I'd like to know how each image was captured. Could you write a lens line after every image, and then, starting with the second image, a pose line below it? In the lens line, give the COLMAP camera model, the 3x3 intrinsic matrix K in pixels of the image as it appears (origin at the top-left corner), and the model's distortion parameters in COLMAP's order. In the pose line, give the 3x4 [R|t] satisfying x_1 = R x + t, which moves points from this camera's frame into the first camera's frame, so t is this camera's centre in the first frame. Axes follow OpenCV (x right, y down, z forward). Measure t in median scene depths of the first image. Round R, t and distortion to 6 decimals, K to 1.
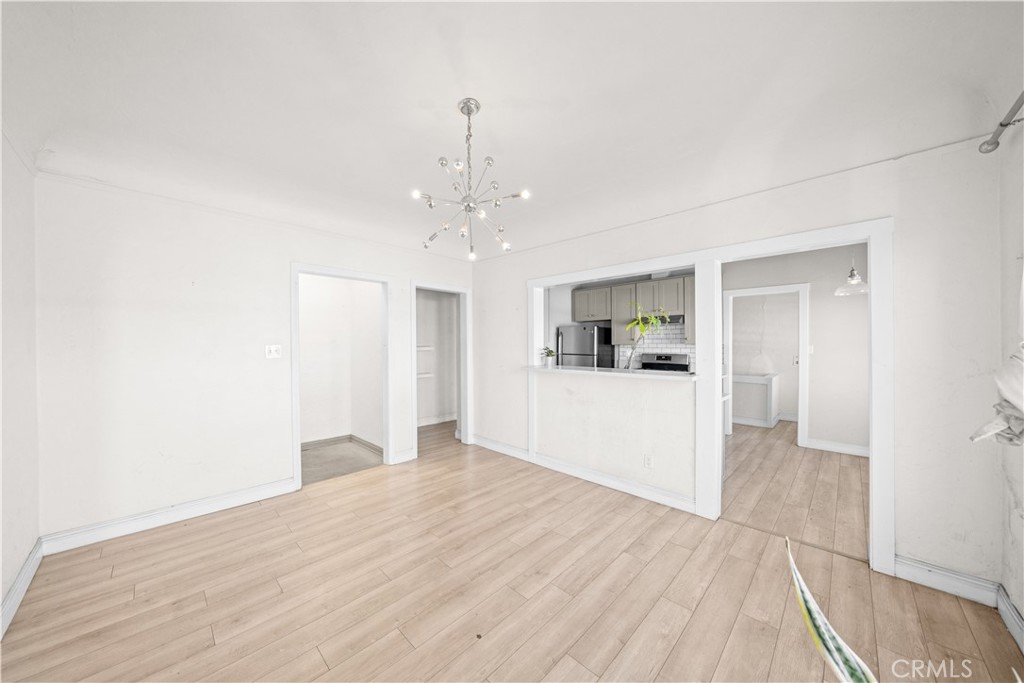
lens RADIAL K [[352.4, 0, 505.5], [0, 352.4, 346.7], [0, 0, 1]] dist [-0.003551, -0.000192]
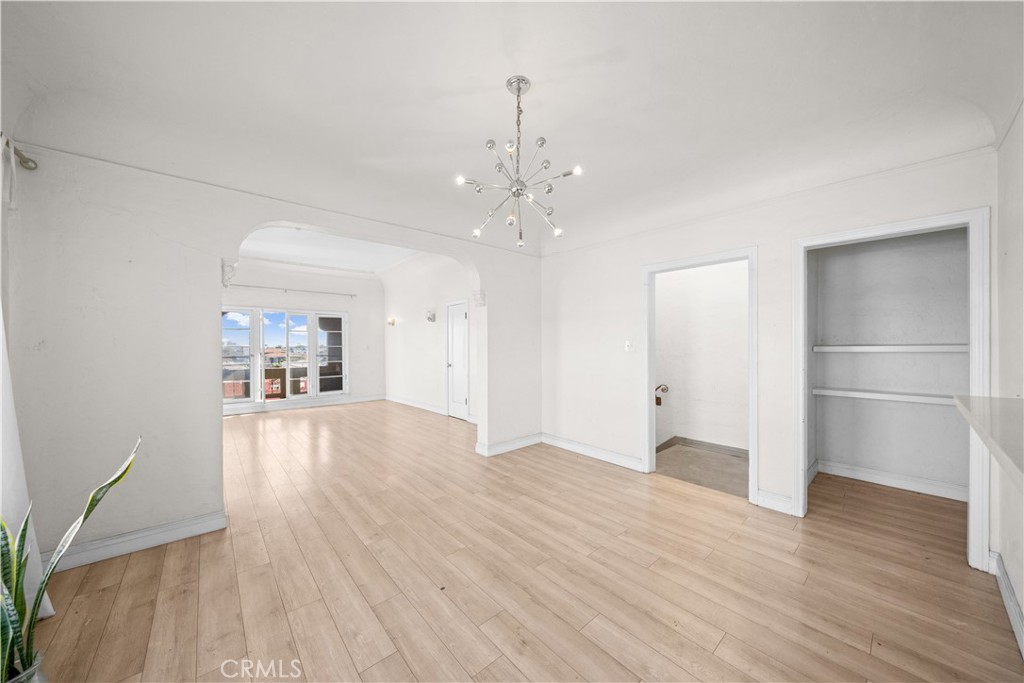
lens RADIAL K [[352.4, 0, 505.5], [0, 352.4, 346.7], [0, 0, 1]] dist [-0.003551, -0.000192]
pose [[-0.086825, 0.006833, -0.996200, 0.702576], [-0.009147, 0.999929, 0.007656, 0.016582], [0.996182, 0.009777, -0.086757, 0.871579]]
